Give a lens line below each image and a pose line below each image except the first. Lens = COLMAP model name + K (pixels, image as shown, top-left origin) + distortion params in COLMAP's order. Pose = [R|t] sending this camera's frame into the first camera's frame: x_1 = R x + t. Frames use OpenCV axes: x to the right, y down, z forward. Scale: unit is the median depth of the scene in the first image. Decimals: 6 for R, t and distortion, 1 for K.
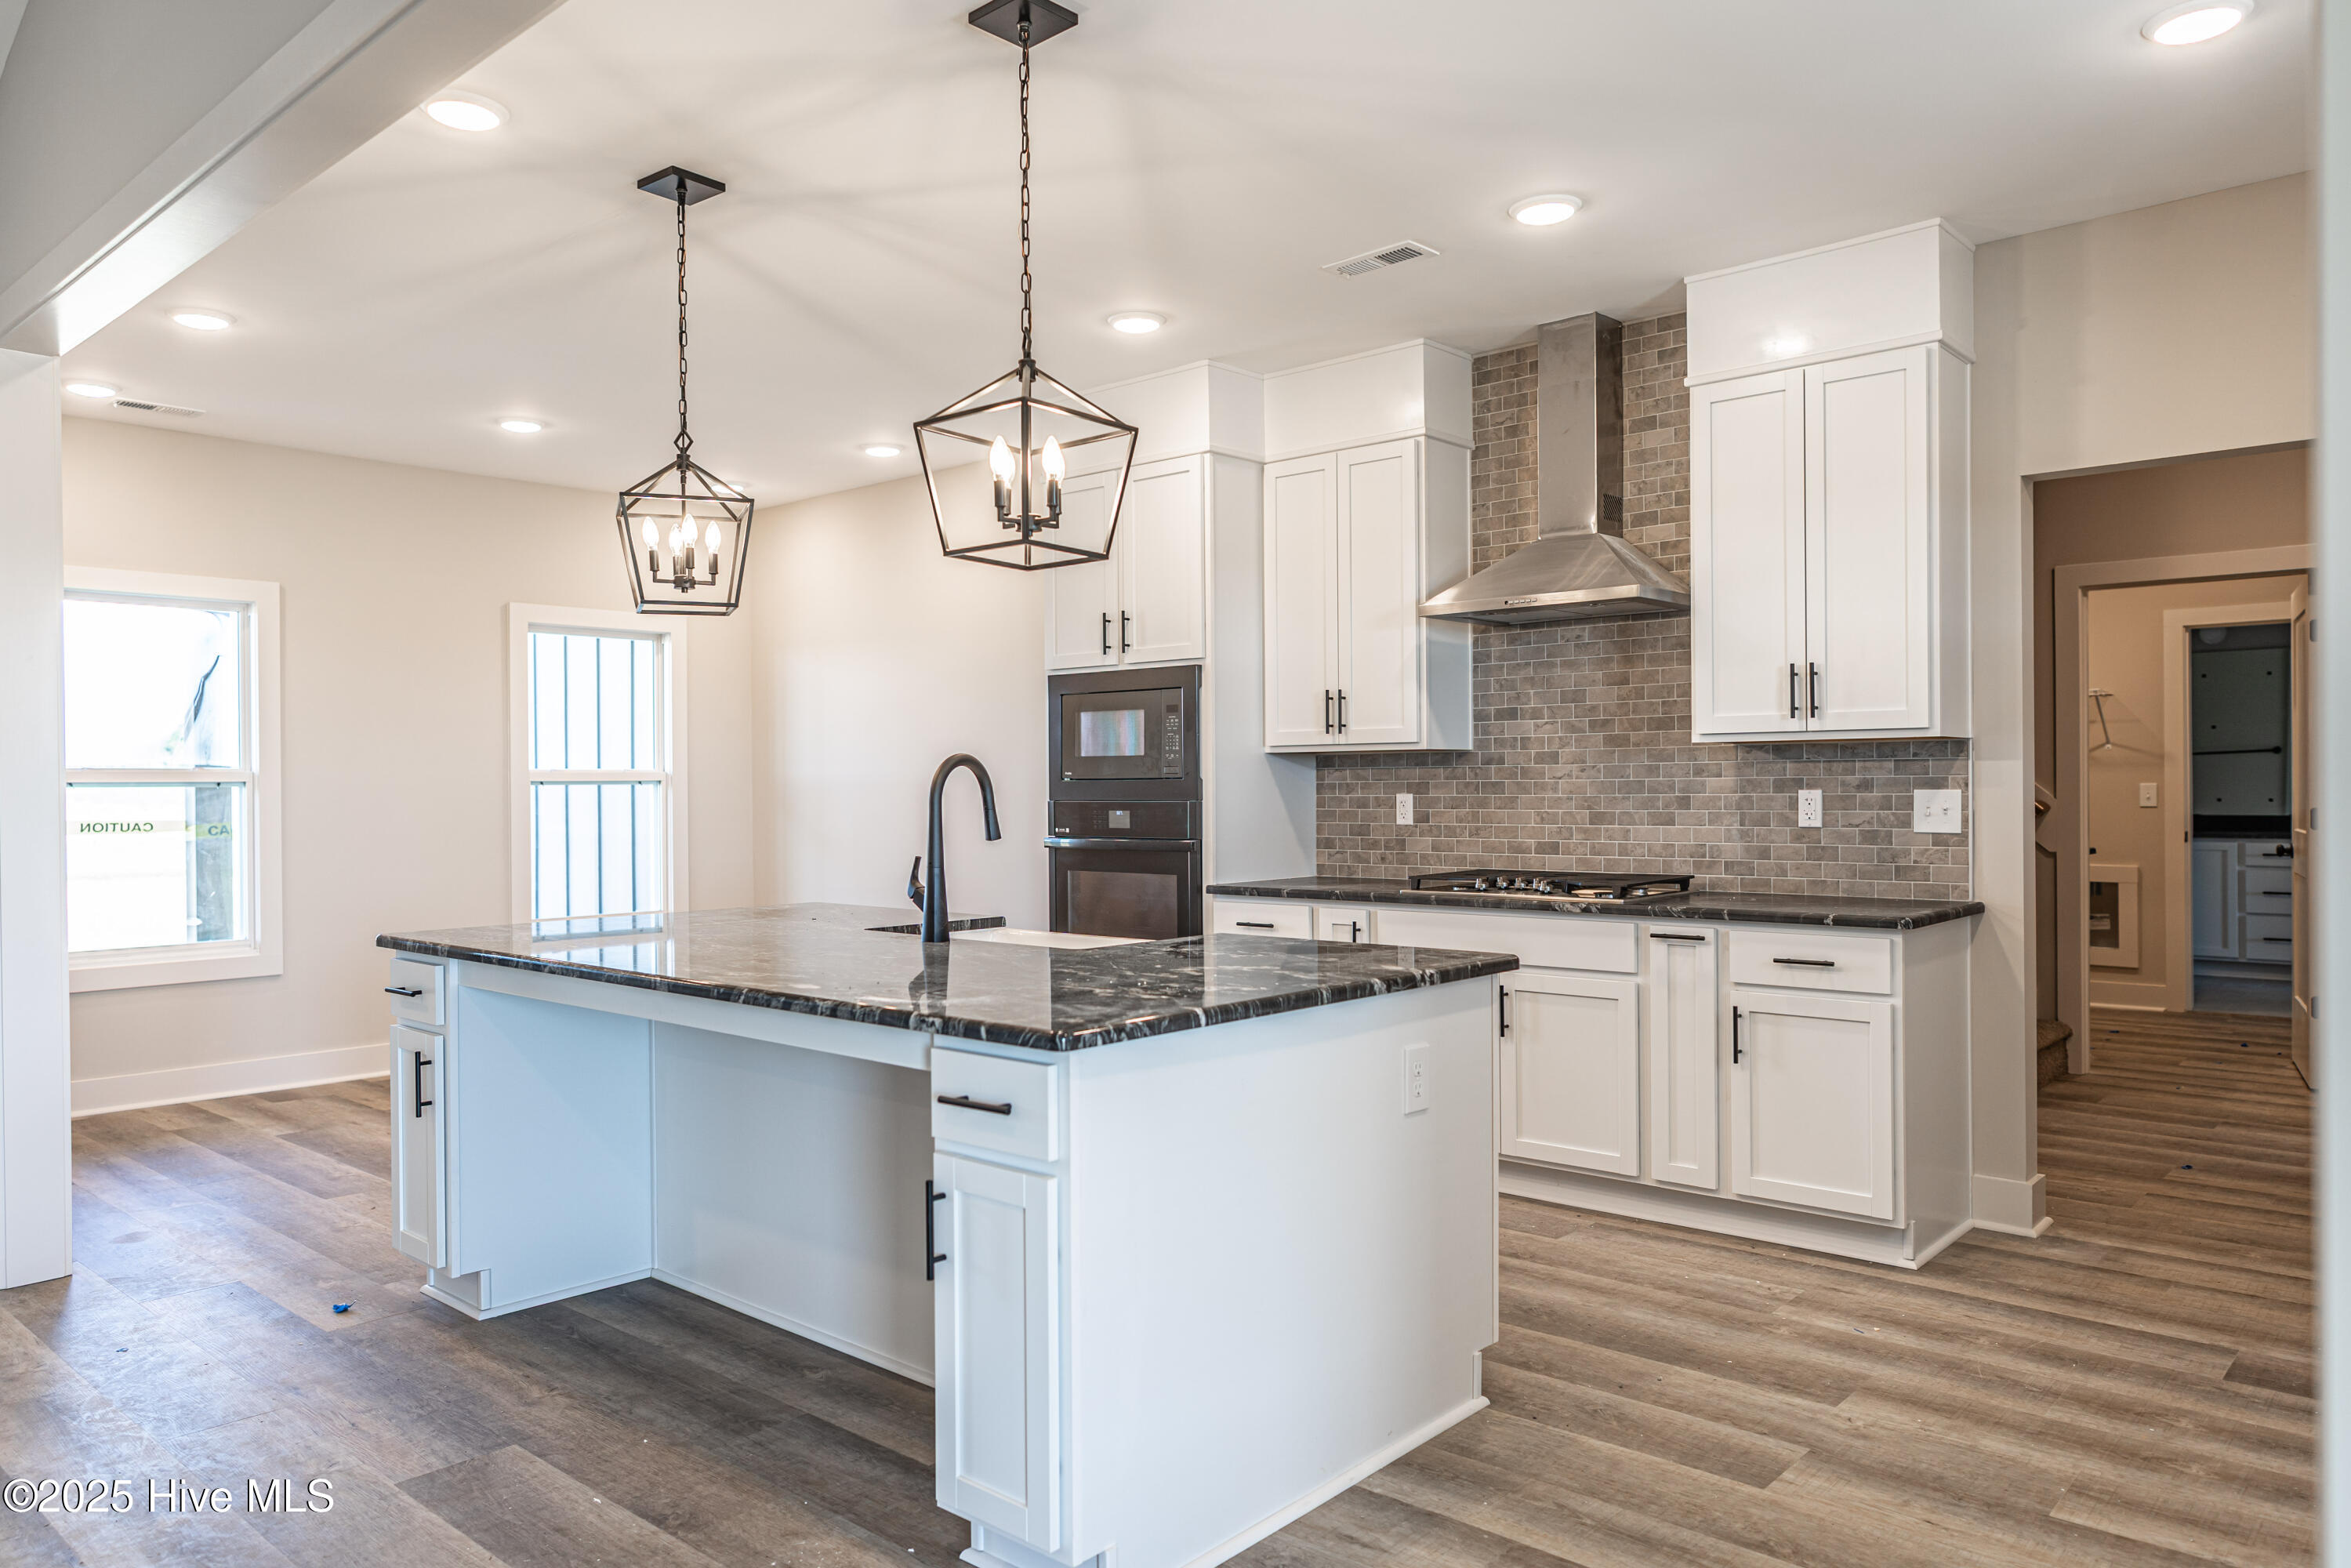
lens RADIAL K [[1557.6, 0, 1168.0], [0, 1557.6, 796.7], [0, 0, 1]] dist [-0.000936, 0.002414]
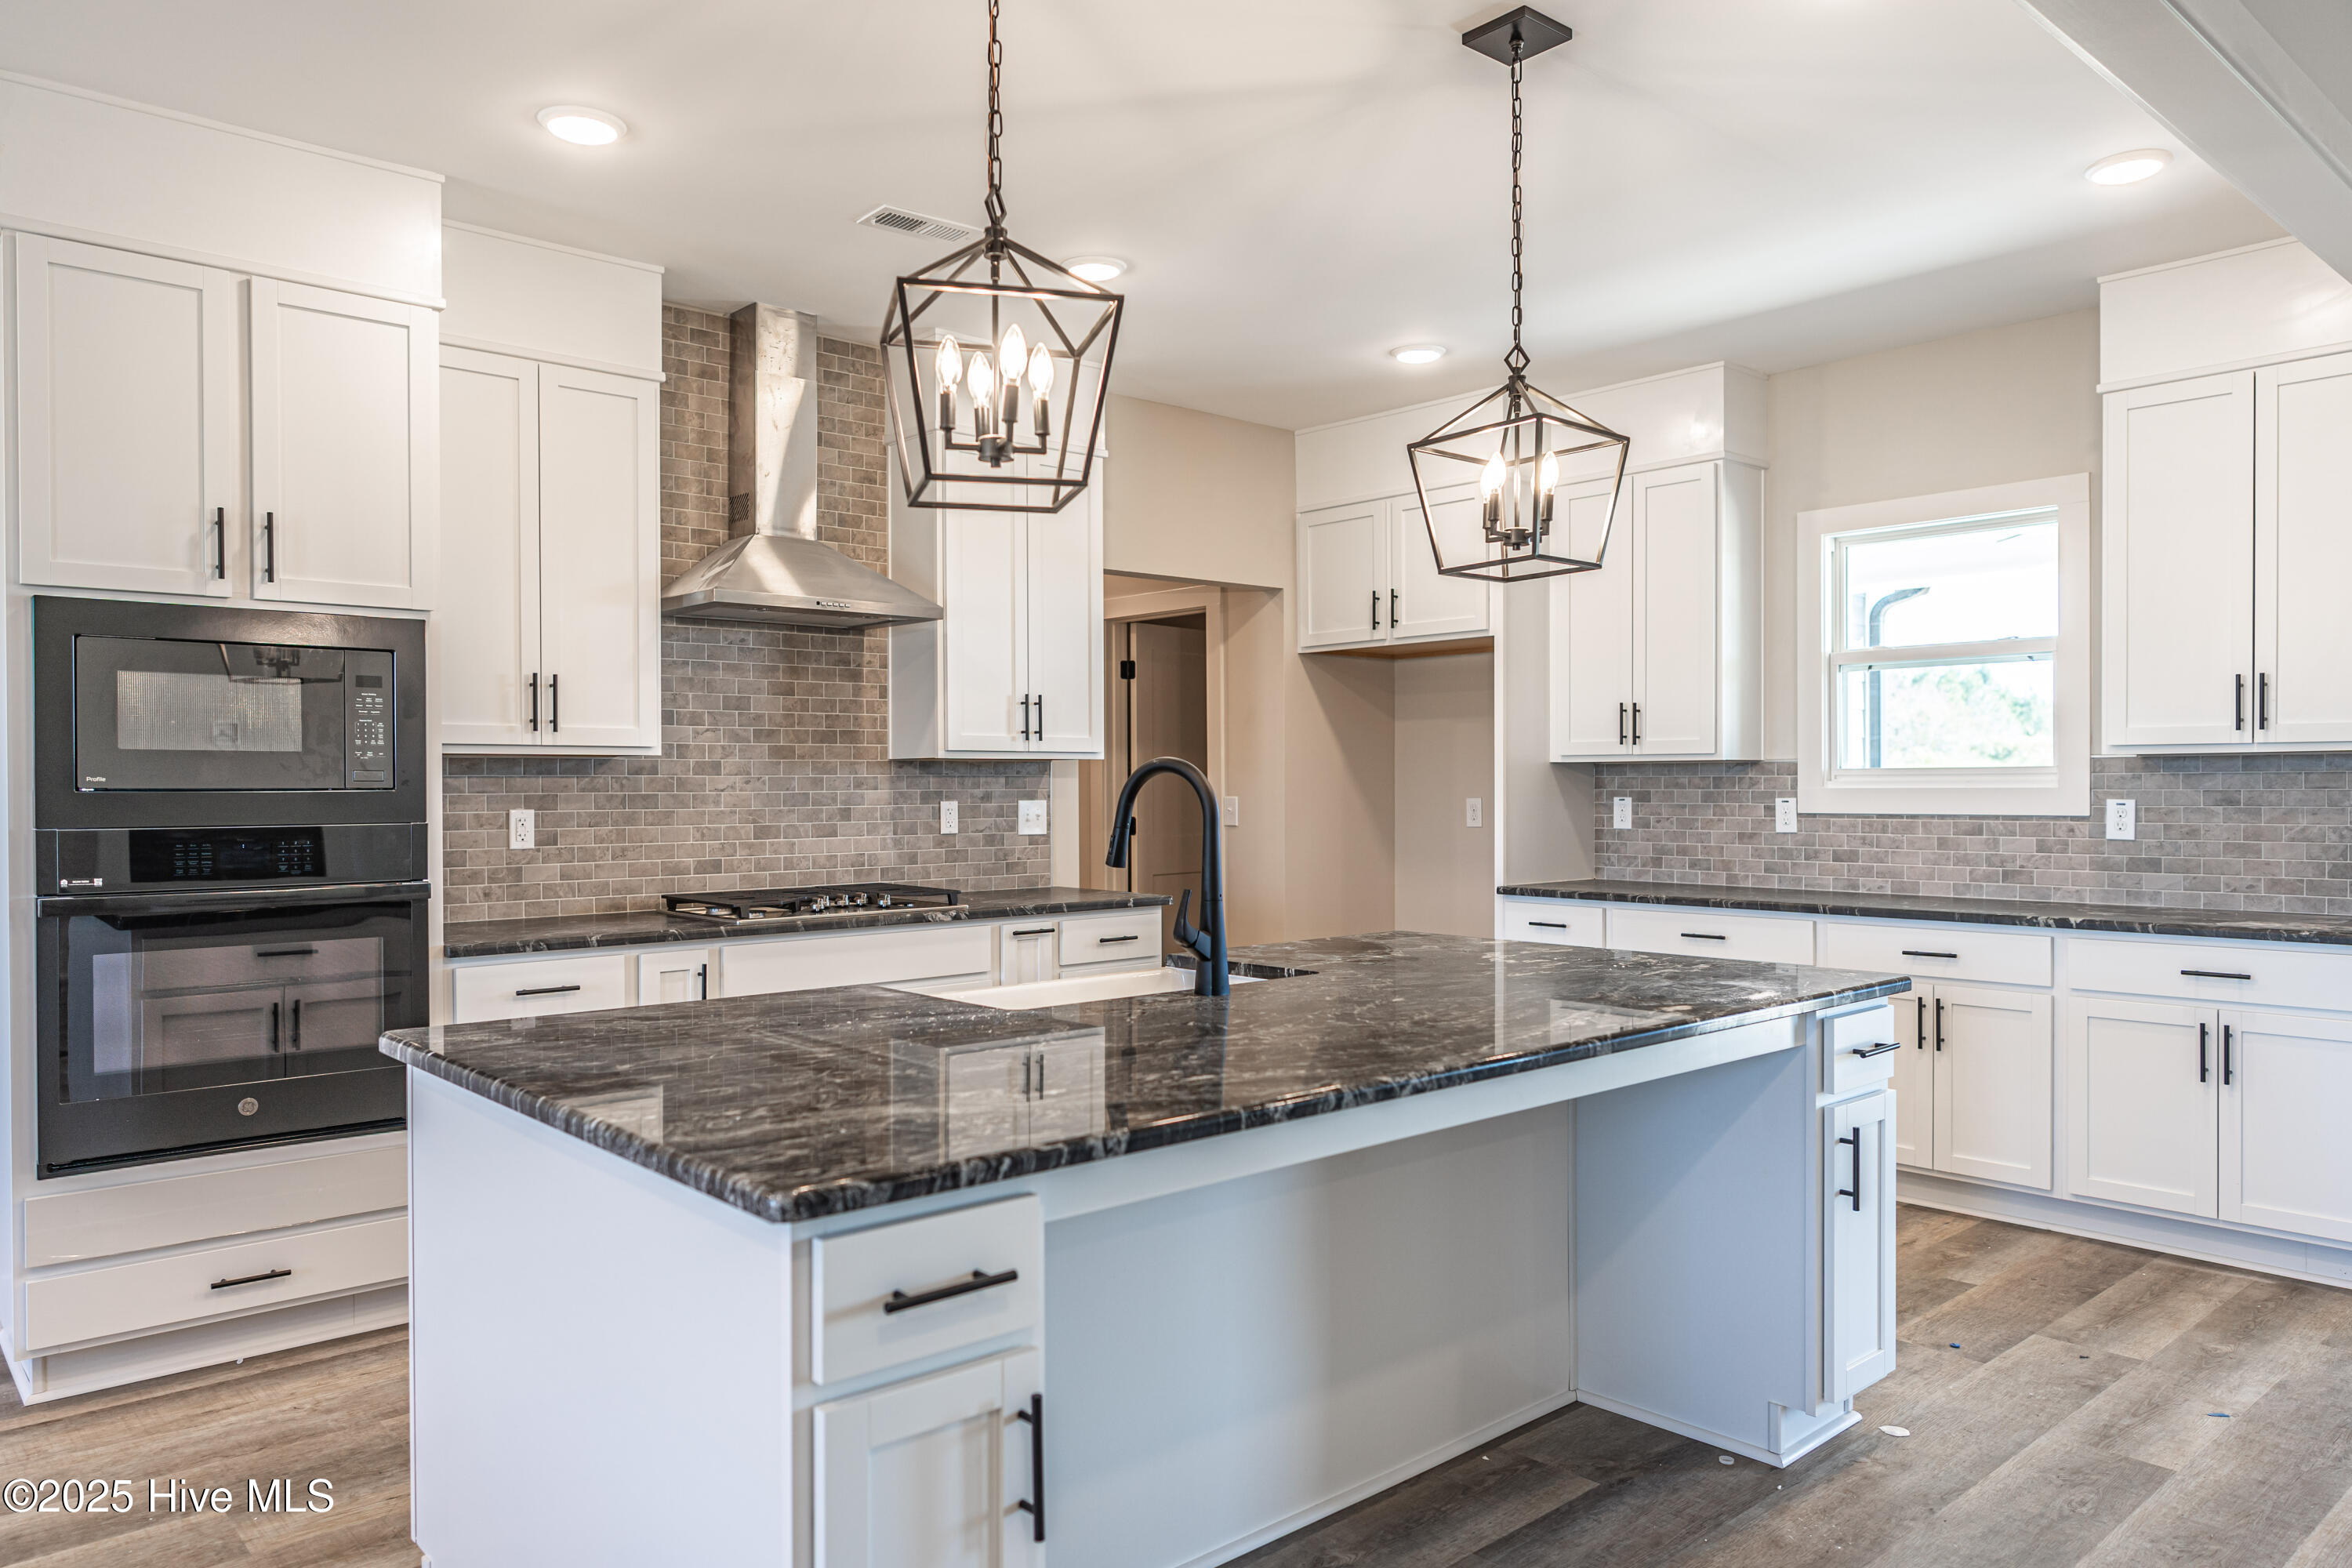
lens RADIAL K [[1558.2, 0, 1168.5], [0, 1558.2, 796.7], [0, 0, 1]] dist [-0.000936, 0.002414]
pose [[0.123143, 0.000858, 0.992389, -0.661684], [0.012548, 0.999918, -0.002422, -0.002722], [-0.992310, 0.012751, 0.123122, 0.651220]]
